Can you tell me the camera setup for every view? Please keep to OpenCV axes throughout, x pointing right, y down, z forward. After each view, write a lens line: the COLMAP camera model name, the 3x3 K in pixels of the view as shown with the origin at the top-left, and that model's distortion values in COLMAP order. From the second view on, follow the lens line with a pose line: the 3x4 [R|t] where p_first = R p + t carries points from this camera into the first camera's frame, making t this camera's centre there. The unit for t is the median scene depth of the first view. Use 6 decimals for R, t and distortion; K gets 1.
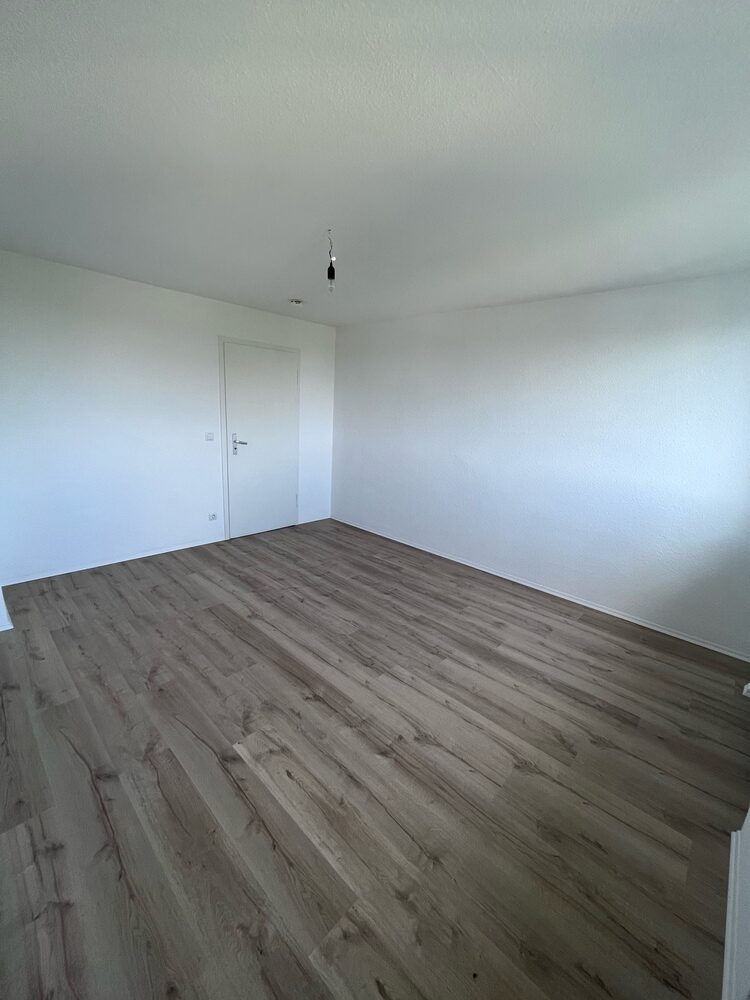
lens RADIAL K [[403.9, 0, 375.0], [0, 403.9, 500.0], [0, 0, 1]] dist [0.000242, -0.000013]
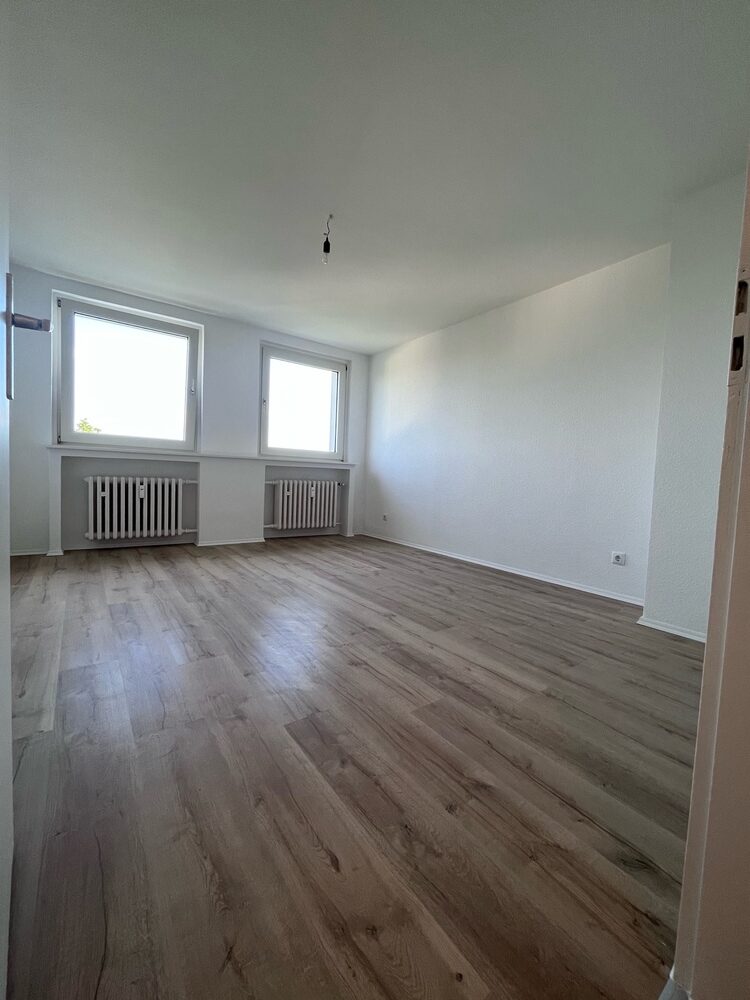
lens RADIAL K [[403.9, 0, 375.0], [0, 403.9, 500.0], [0, 0, 1]] dist [0.000242, -0.000013]
pose [[-0.978166, -0.106146, 0.178671, -0.378972], [-0.049425, 0.953877, 0.296103, -0.172065], [-0.201860, 0.280807, -0.938296, 1.638898]]
